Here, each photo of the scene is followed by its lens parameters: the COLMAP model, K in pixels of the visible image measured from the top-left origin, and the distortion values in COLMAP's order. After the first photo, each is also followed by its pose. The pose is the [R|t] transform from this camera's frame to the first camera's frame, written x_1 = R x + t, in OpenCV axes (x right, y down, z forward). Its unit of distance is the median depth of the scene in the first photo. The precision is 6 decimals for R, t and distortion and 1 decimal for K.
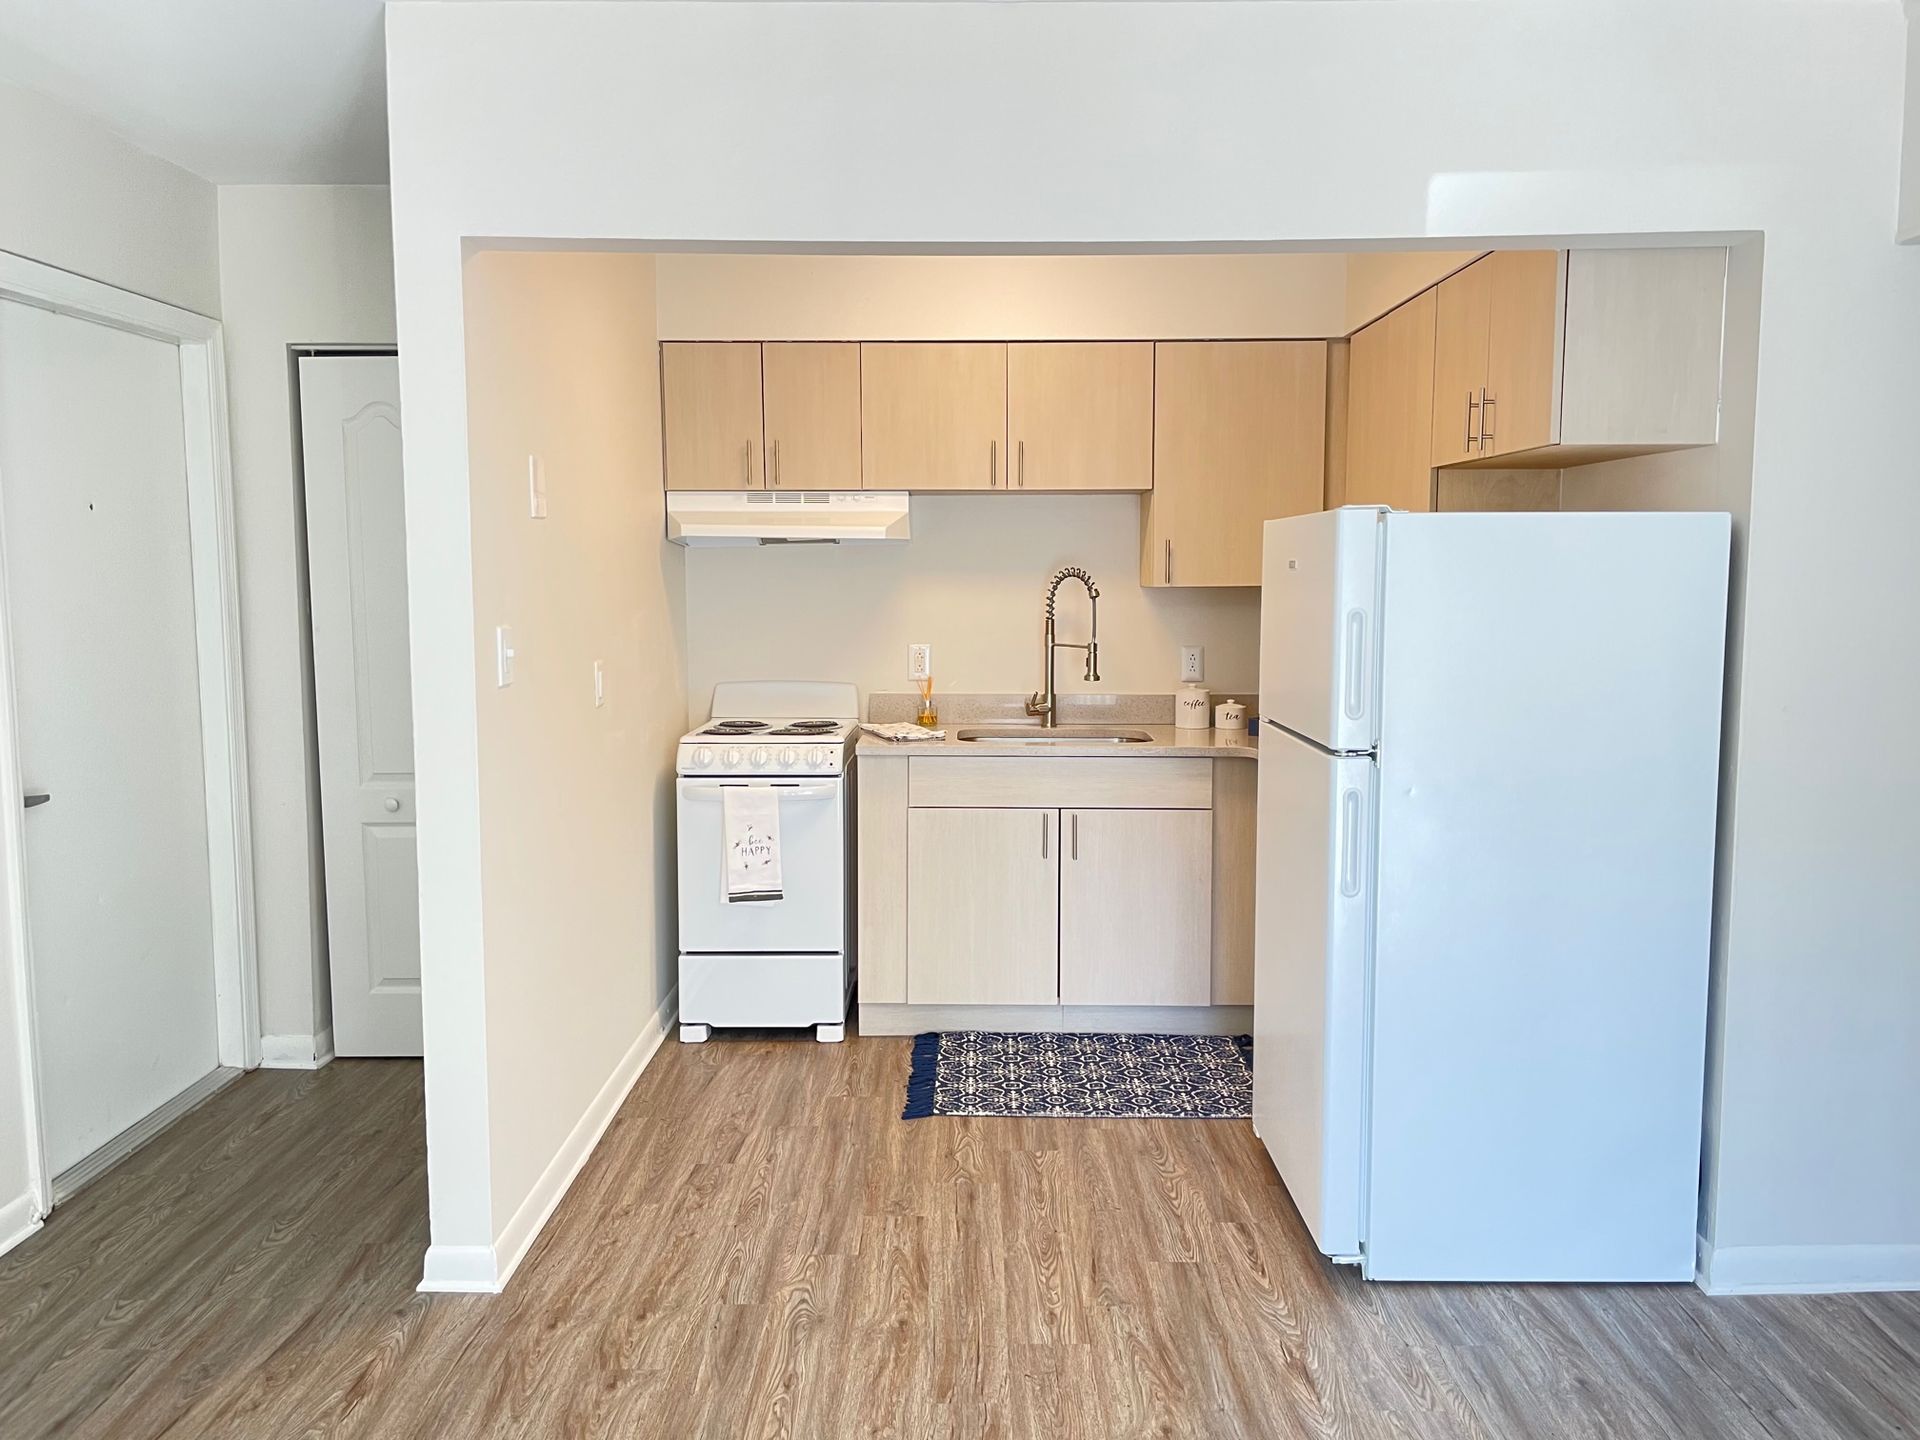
lens RADIAL K [[1456.0, 0, 967.7], [0, 1456.0, 701.5], [0, 0, 1]] dist [0.056458, -0.084189]
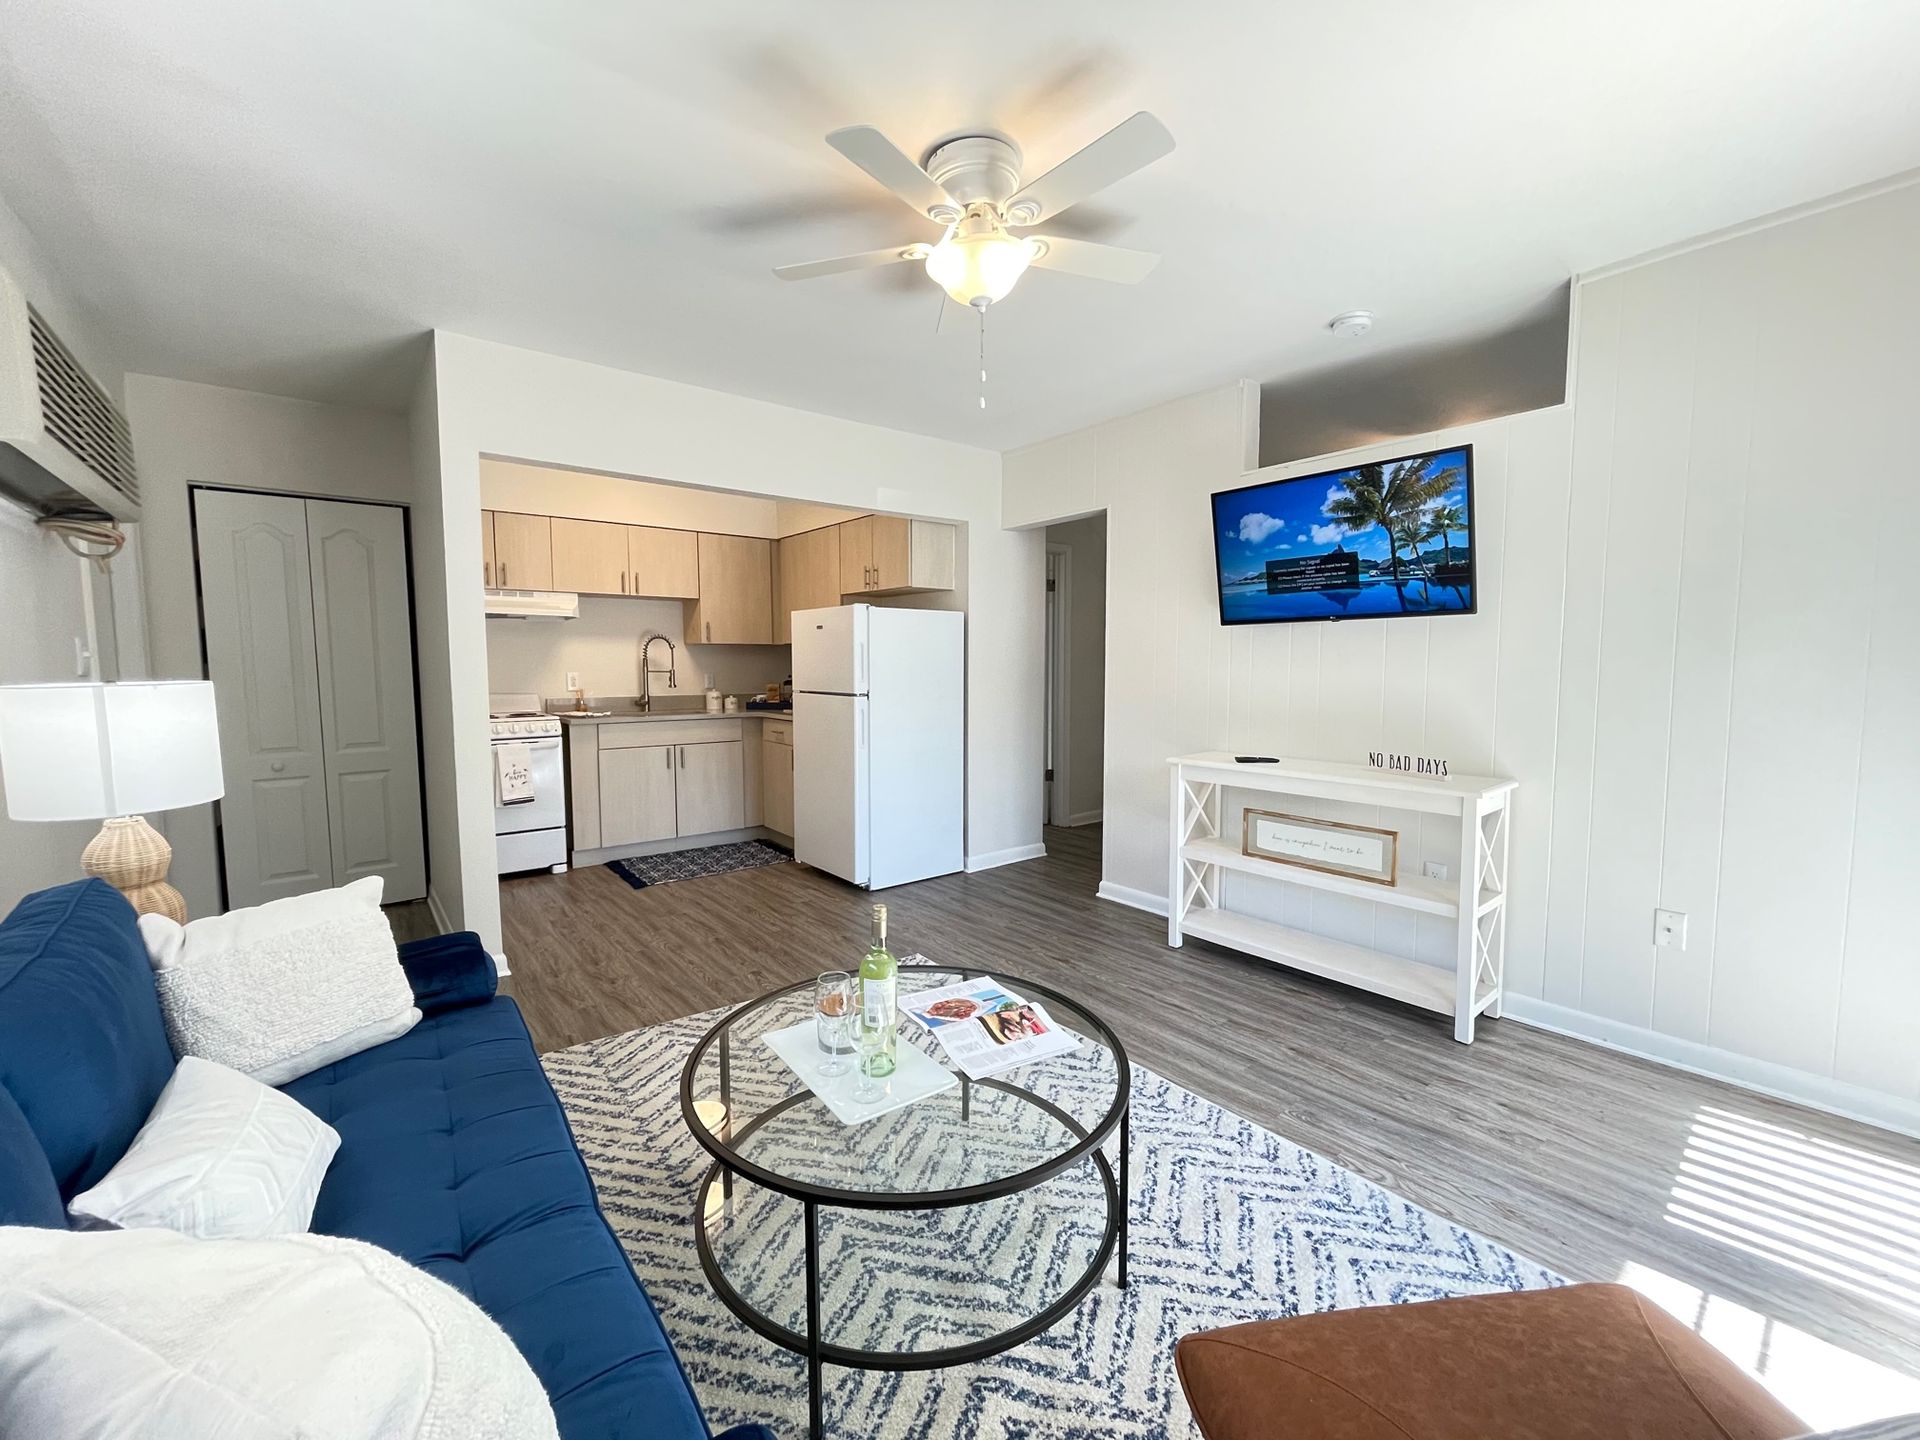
lens RADIAL K [[778.5, 0, 955.0], [0, 778.5, 721.1], [0, 0, 1]] dist [-0.004660, -0.000440]
pose [[0.775676, -0.048325, 0.629278, -0.336899], [0.058072, 0.998299, 0.005082, 0.056810], [-0.628454, 0.032601, 0.777164, -0.150237]]
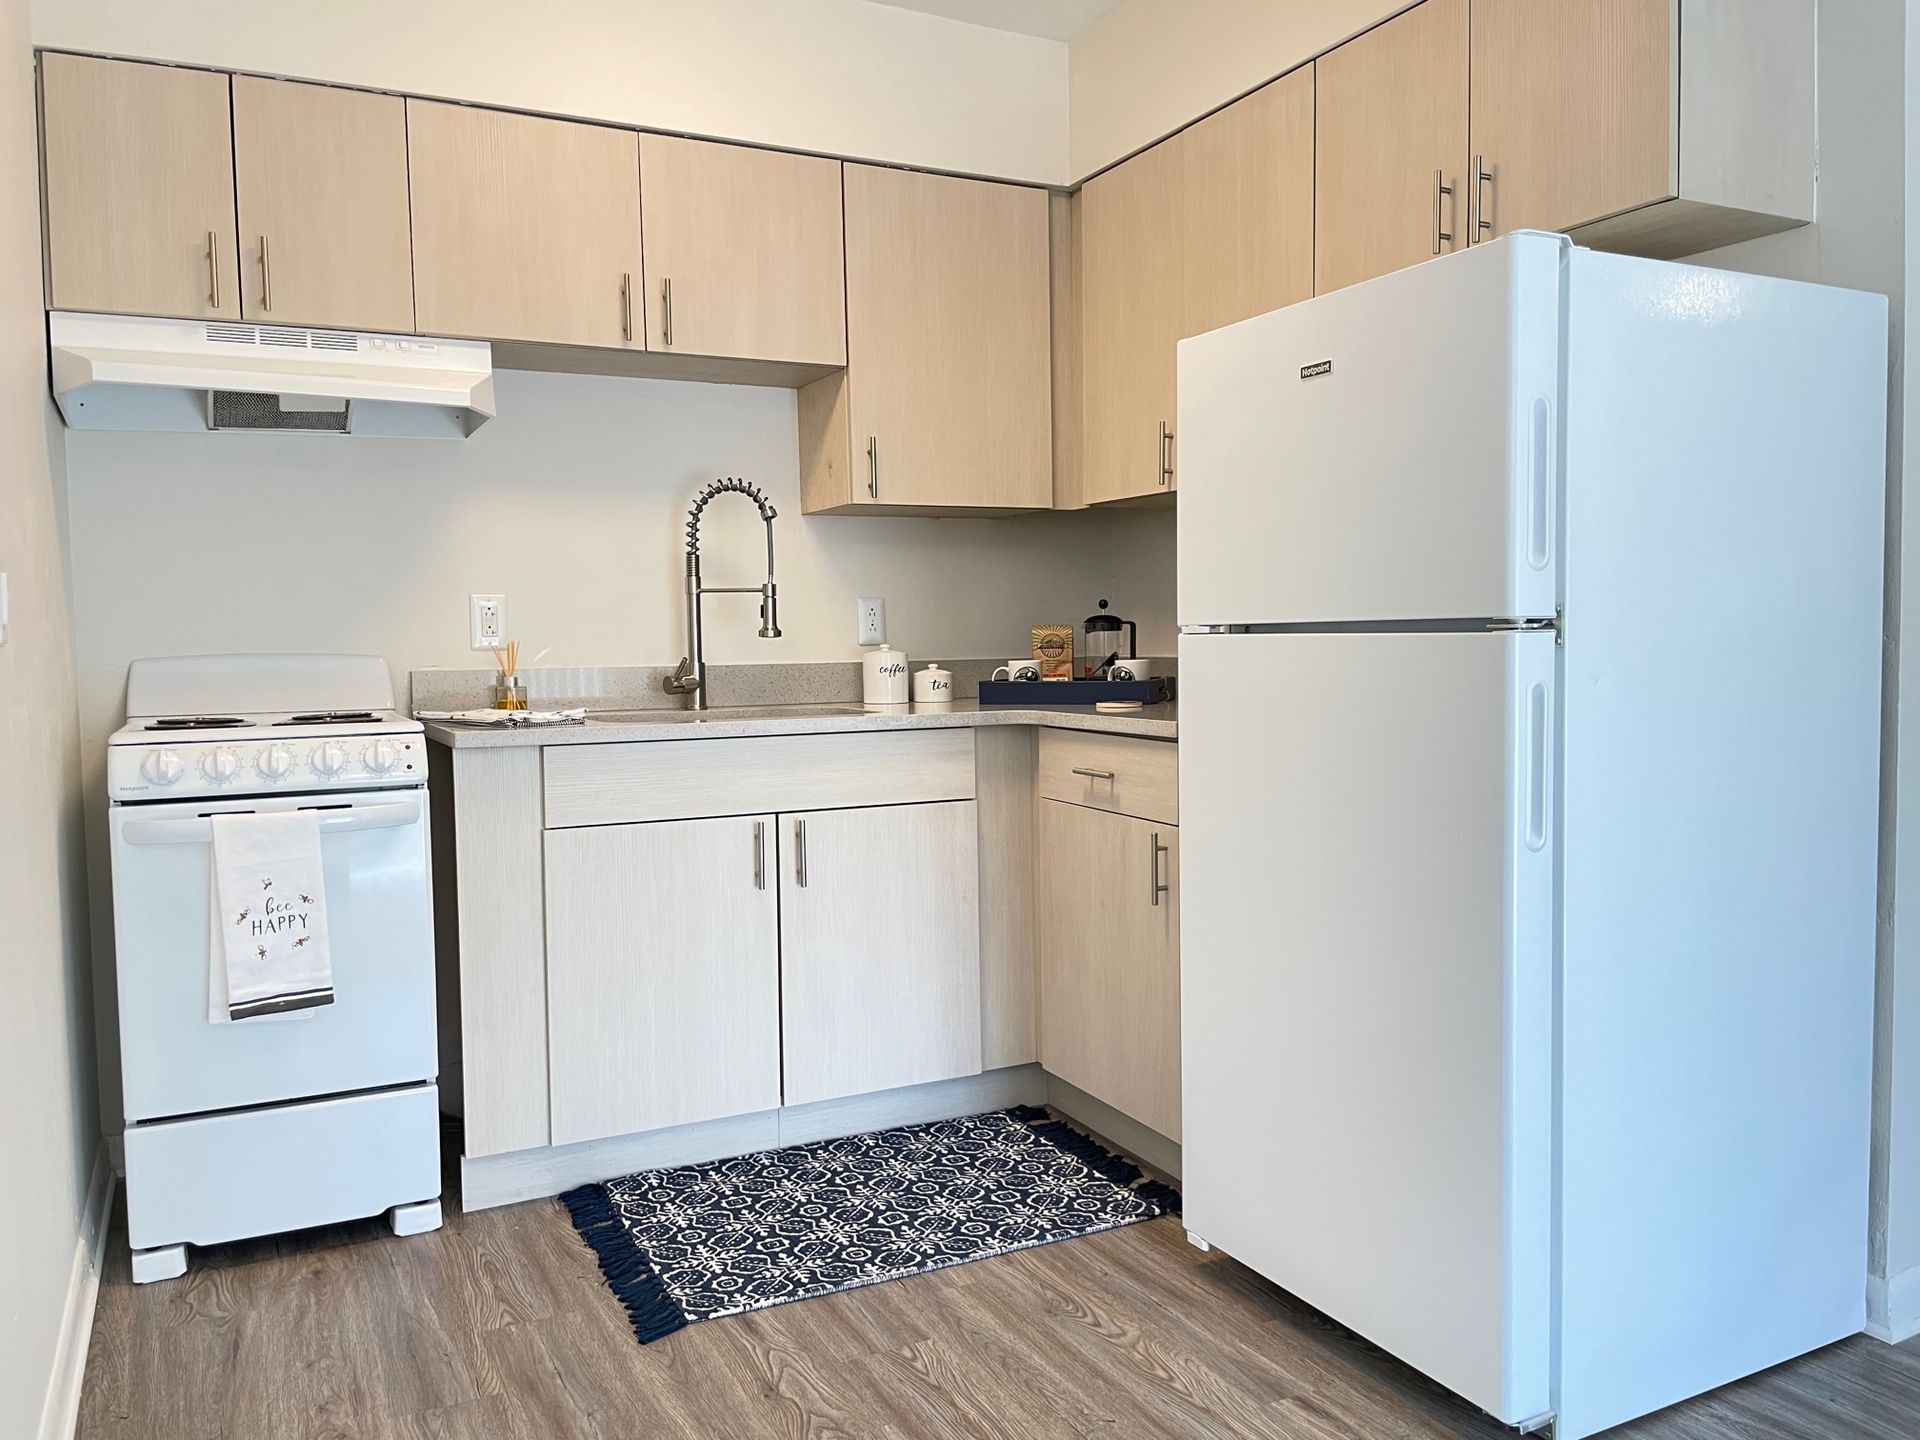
lens RADIAL K [[1456.0, 0, 968.8], [0, 1456.0, 719.7], [0, 0, 1]] dist [0.056458, -0.084189]
pose [[0.889083, -0.040147, 0.455982, -0.164006], [0.057250, 0.998077, -0.023750, 0.051515], [-0.454152, 0.047221, 0.889672, 0.359848]]
